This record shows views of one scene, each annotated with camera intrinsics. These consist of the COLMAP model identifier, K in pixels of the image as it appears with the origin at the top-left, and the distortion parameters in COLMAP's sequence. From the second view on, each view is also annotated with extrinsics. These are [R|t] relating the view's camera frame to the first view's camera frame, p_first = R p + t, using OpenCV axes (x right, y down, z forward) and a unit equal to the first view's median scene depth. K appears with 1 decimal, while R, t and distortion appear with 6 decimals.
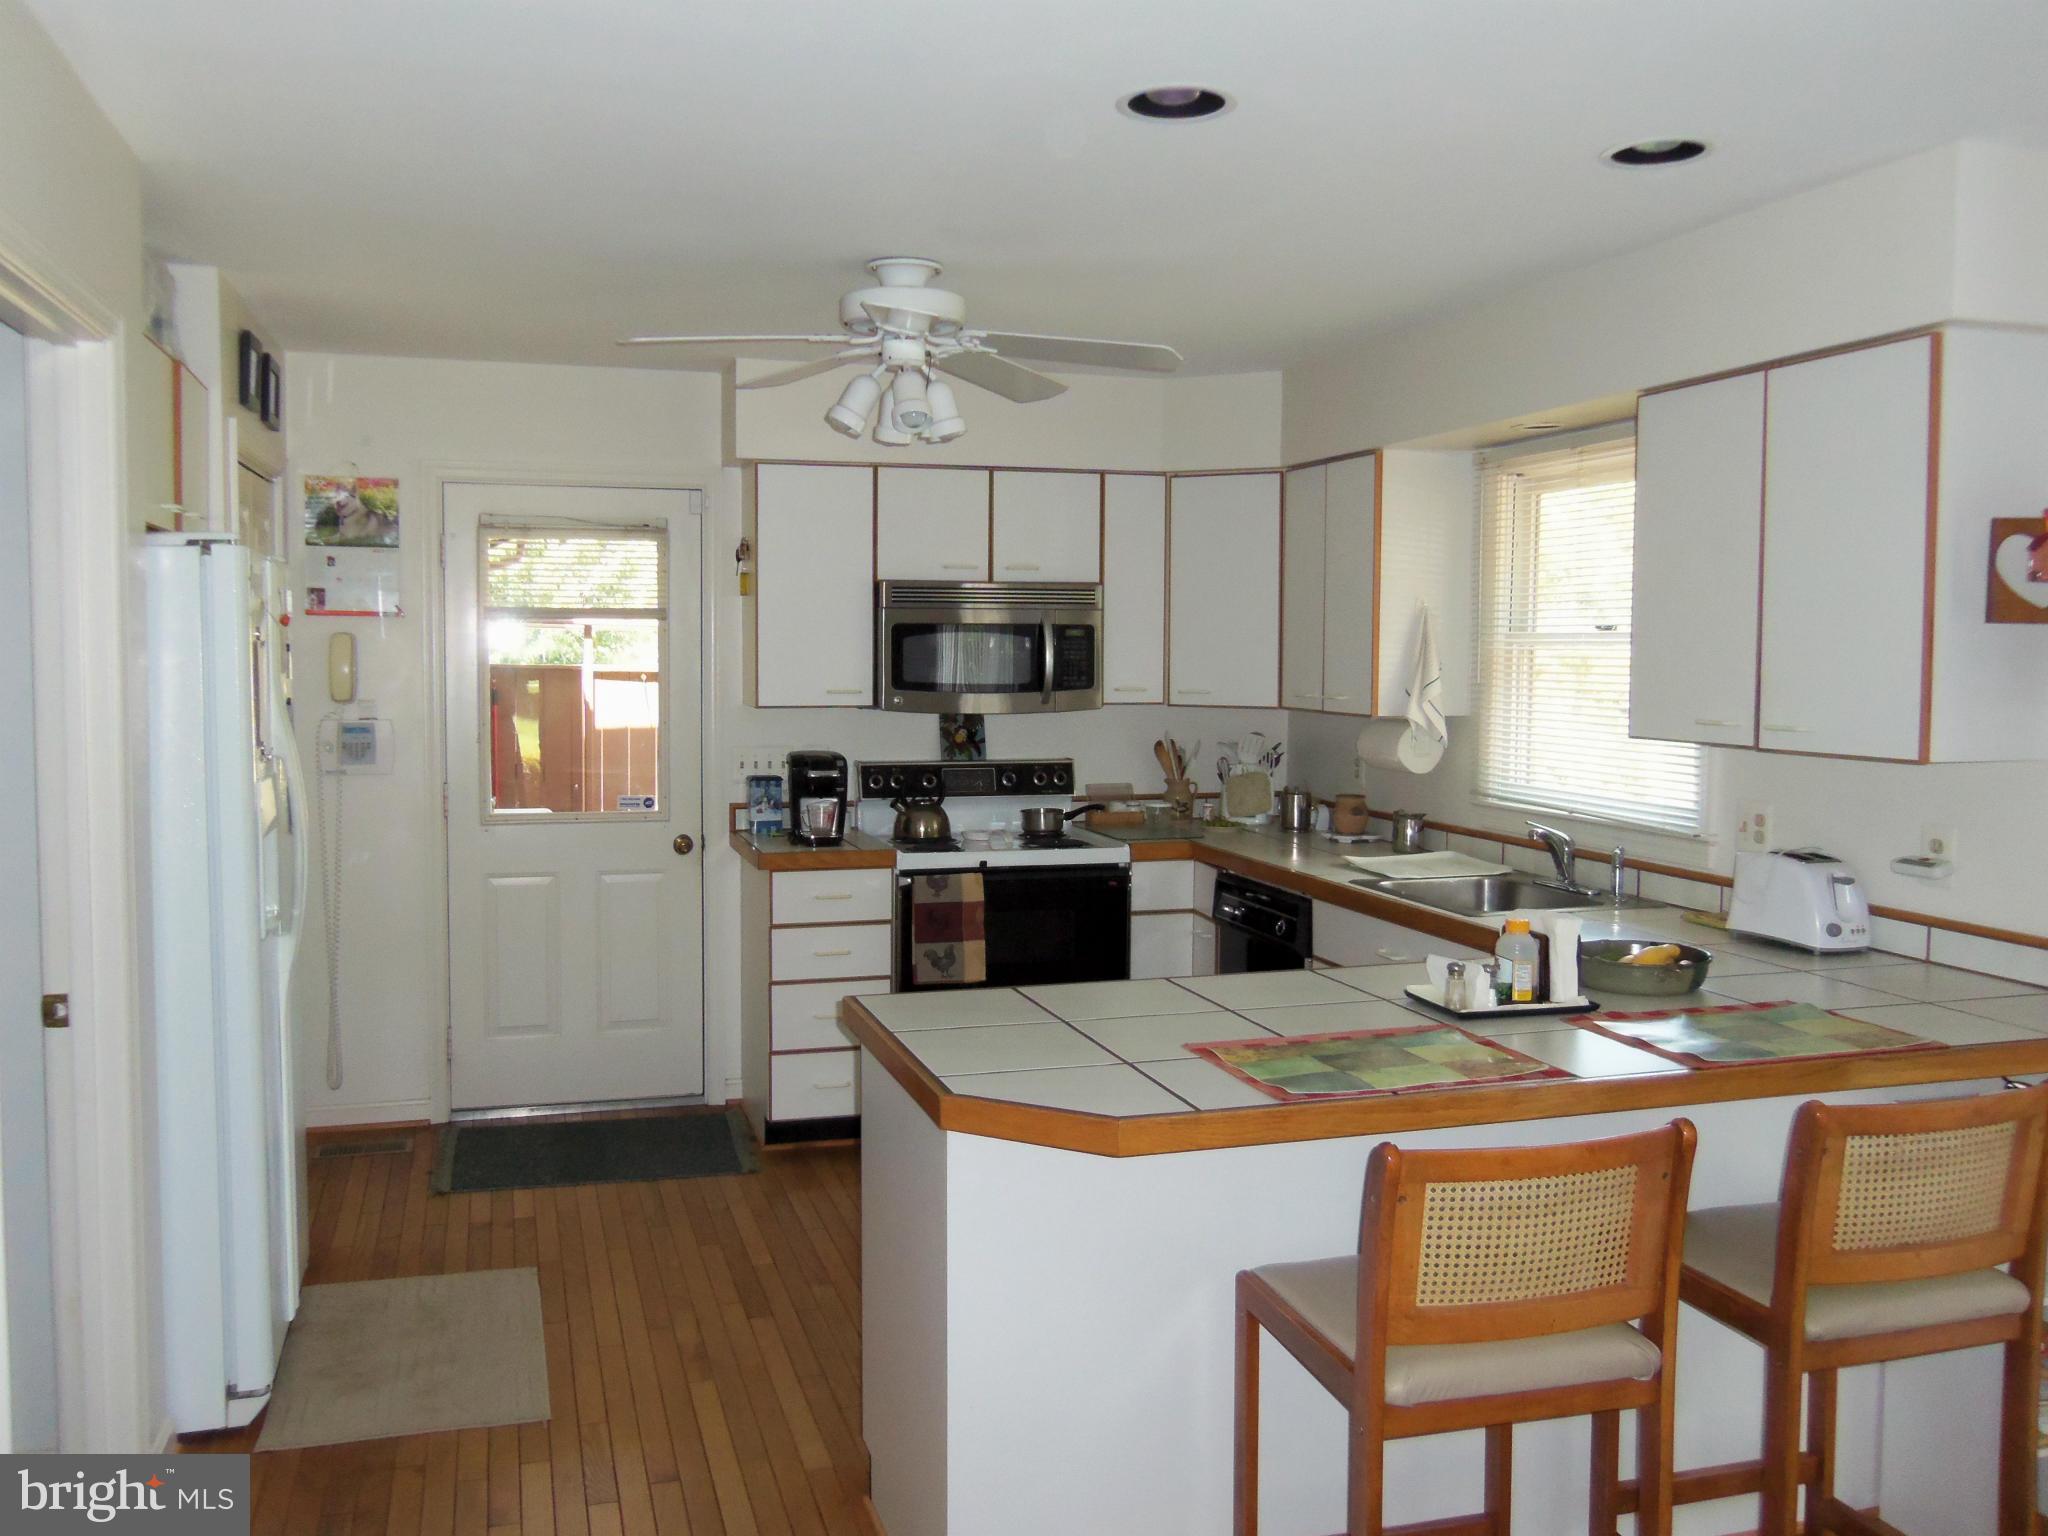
lens RADIAL K [[1682.4, 0, 1024.0], [0, 1682.4, 768.0], [0, 0, 1]] dist [-0.052110, 0.002515]
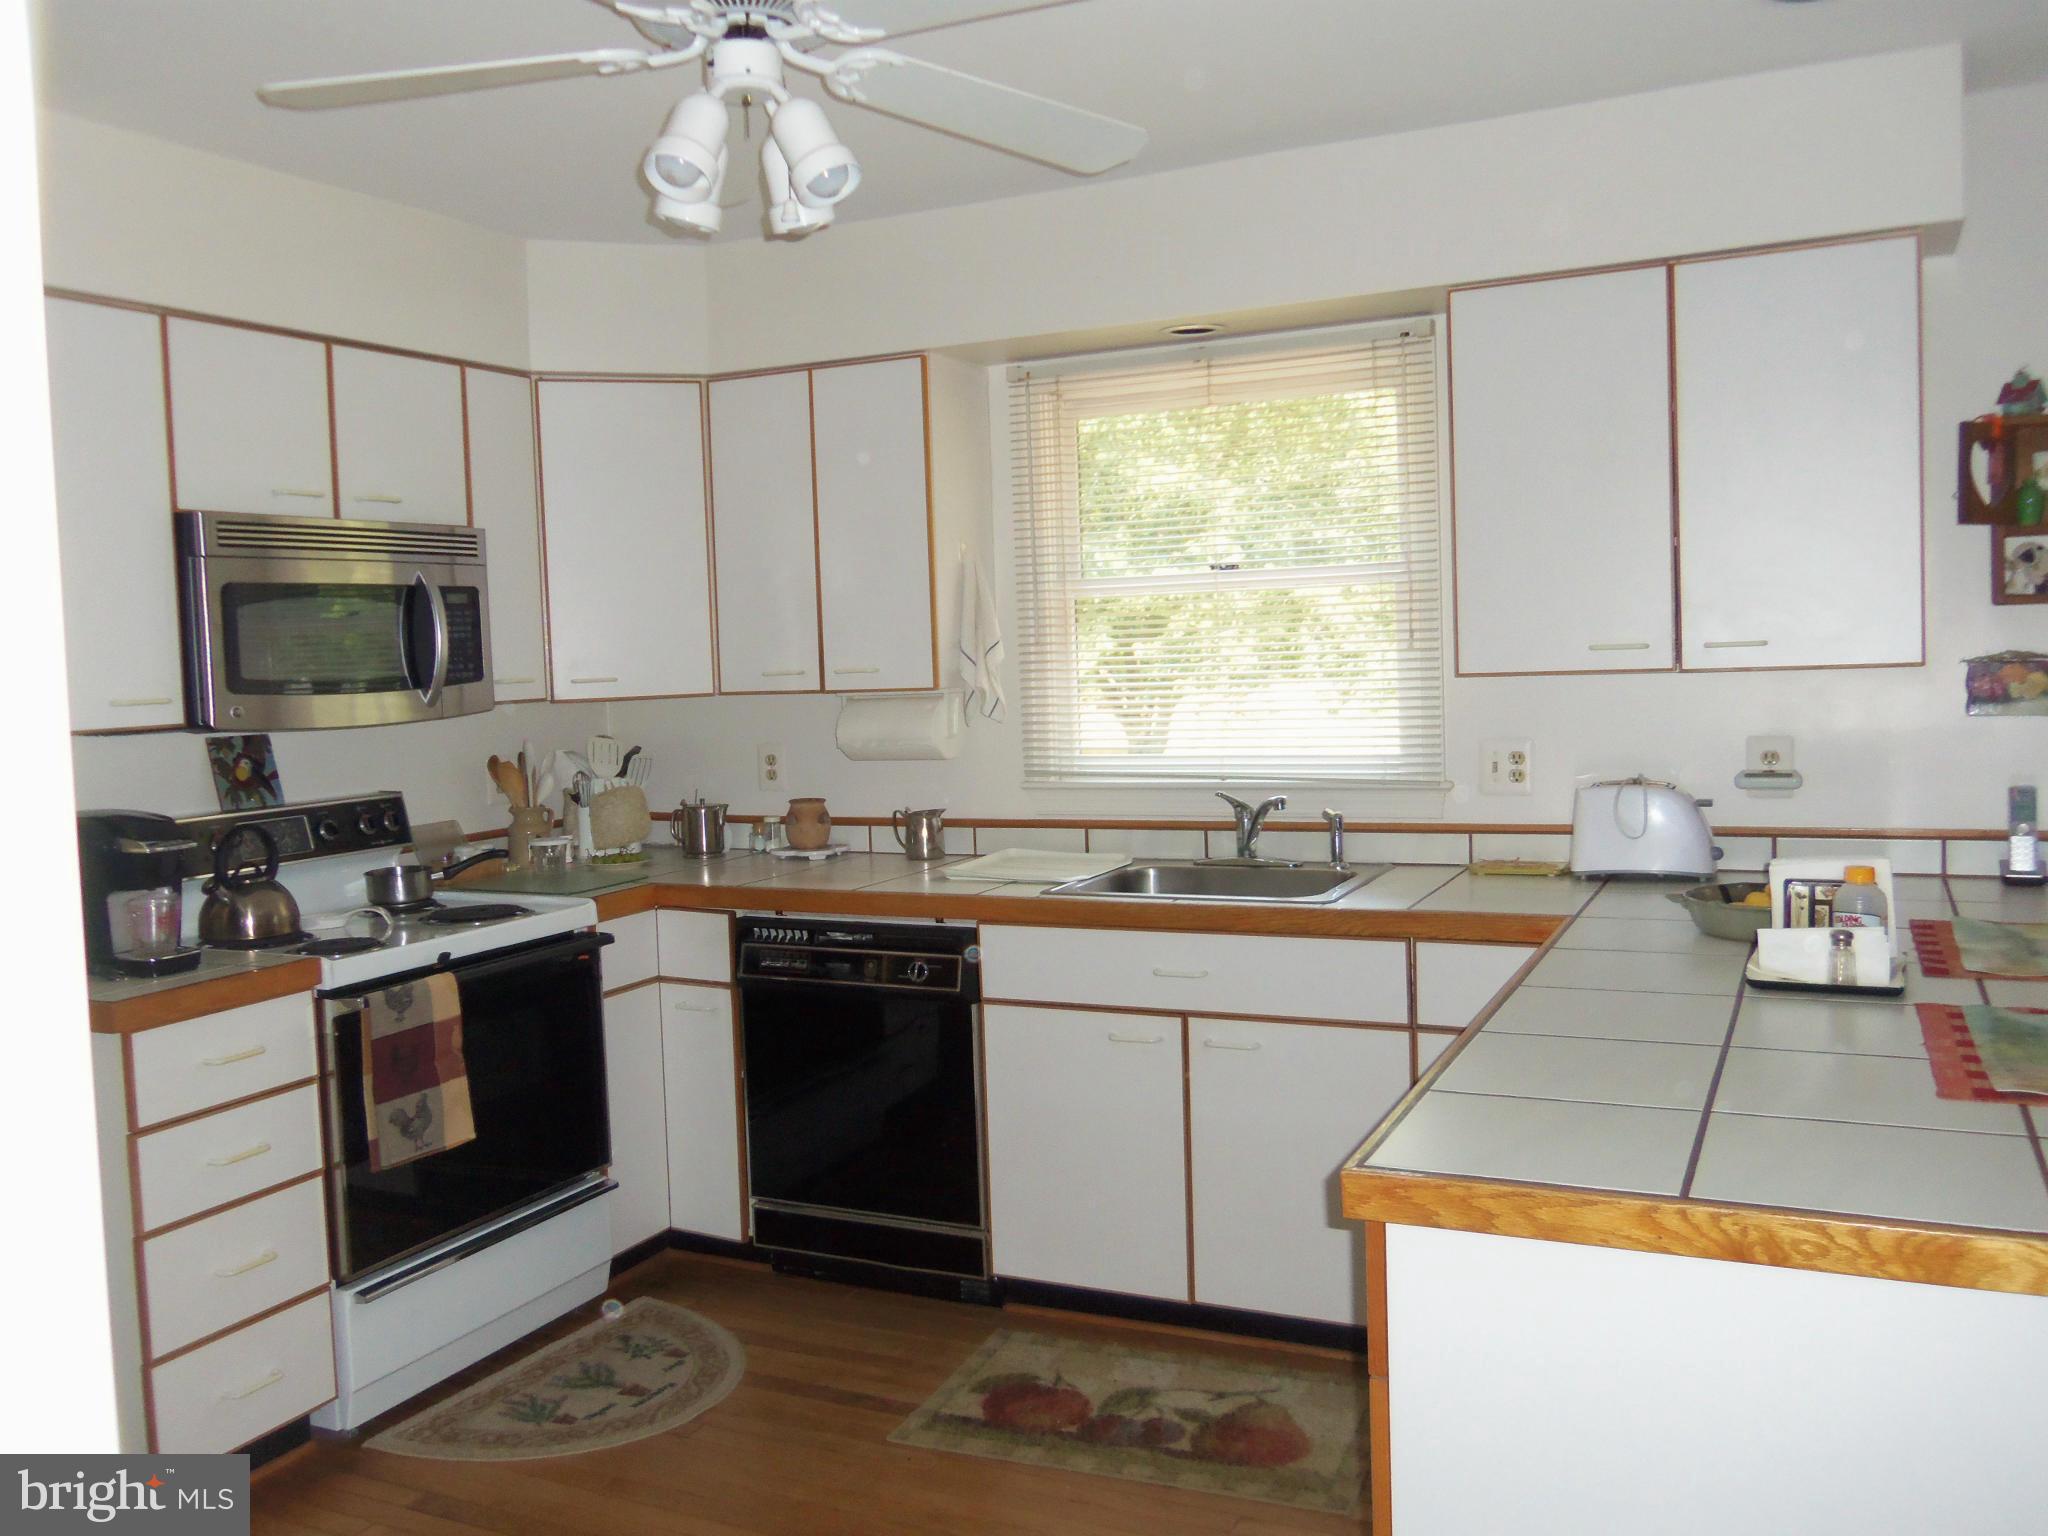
lens RADIAL K [[1682.4, 0, 1024.0], [0, 1682.4, 768.0], [0, 0, 1]] dist [-0.052110, 0.002515]
pose [[0.681183, -0.084132, 0.727263, -0.317612], [0.092914, 0.995277, 0.028109, -0.011112], [-0.726193, 0.048426, 0.685783, 0.393599]]
